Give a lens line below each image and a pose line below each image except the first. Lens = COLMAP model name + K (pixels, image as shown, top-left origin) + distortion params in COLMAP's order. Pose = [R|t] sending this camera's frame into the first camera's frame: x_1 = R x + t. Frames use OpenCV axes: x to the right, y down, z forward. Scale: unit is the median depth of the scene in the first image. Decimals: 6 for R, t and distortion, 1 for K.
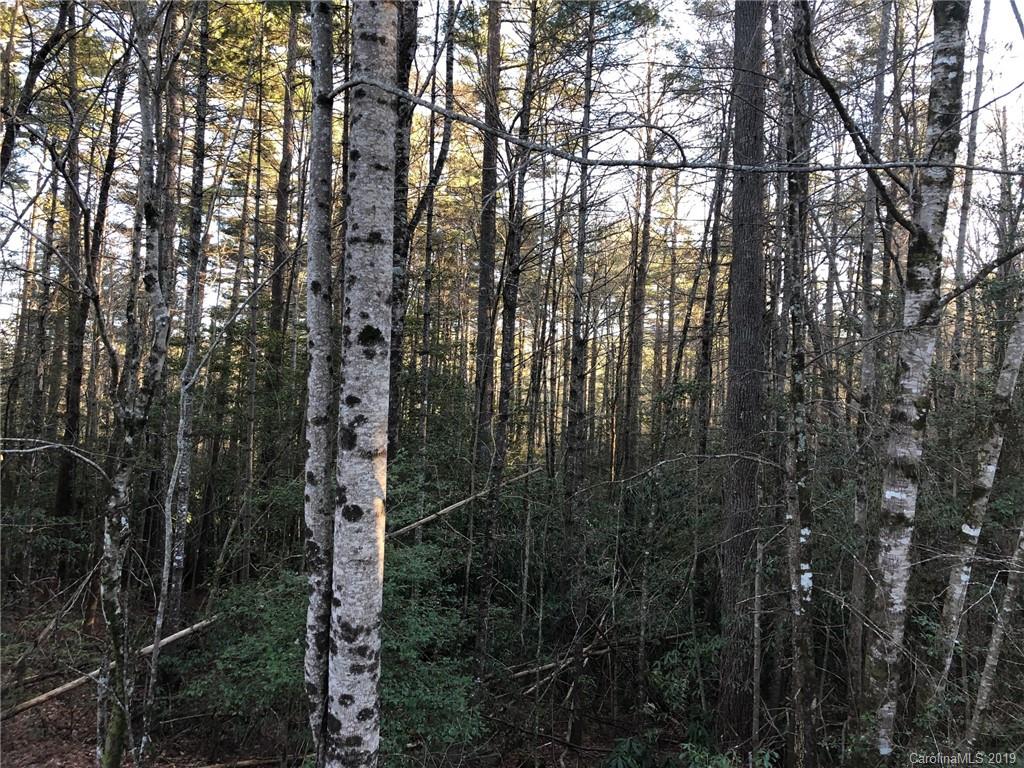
lens RADIAL K [[833.4, 0, 518.9], [0, 833.4, 377.4], [0, 0, 1]] dist [0.086655, -0.098738]
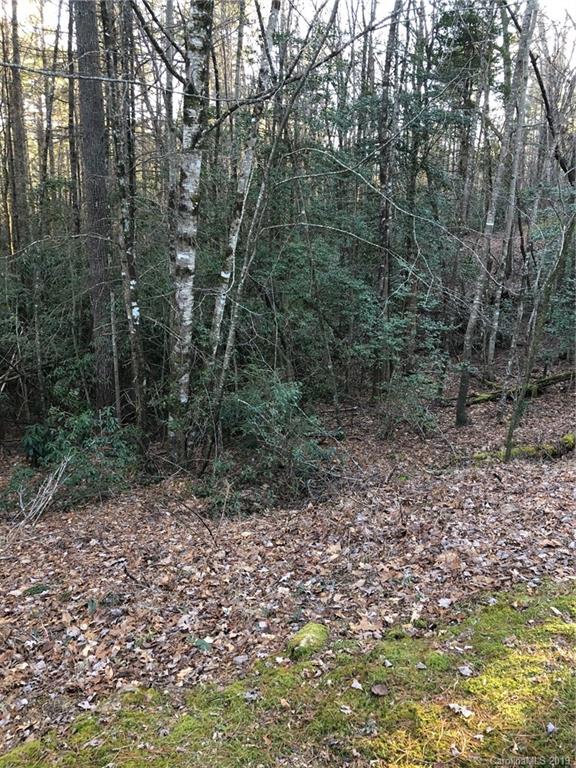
lens RADIAL K [[621.8, 0, 307.1], [0, 621.8, 392.4], [0, 0, 1]] dist [0.000617, -0.002288]
pose [[0.857983, -0.156230, 0.489344, 0.012726], [-0.021345, 0.940962, 0.337838, -0.029458], [-0.513235, -0.300304, 0.803995, -0.199765]]
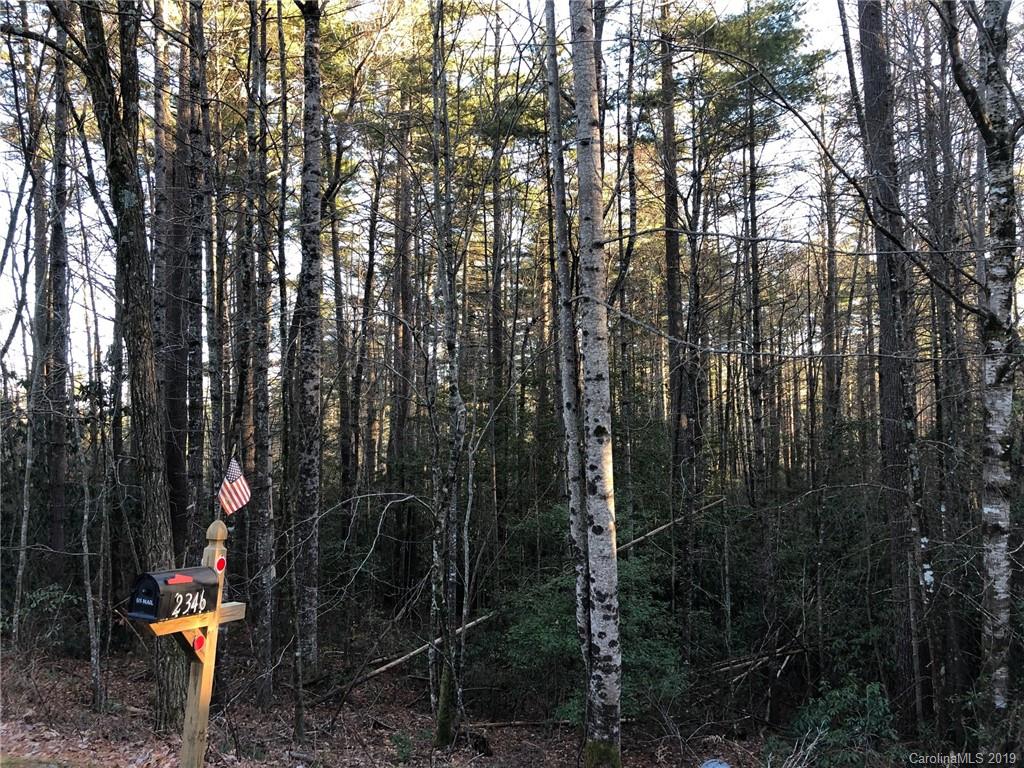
lens RADIAL K [[833.4, 0, 518.9], [0, 833.4, 377.4], [0, 0, 1]] dist [0.086655, -0.098738]
pose [[0.970164, -0.071271, -0.231736, 0.048523], [0.063100, 0.997102, -0.042490, -0.062344], [0.234093, 0.026600, 0.971850, -0.497372]]
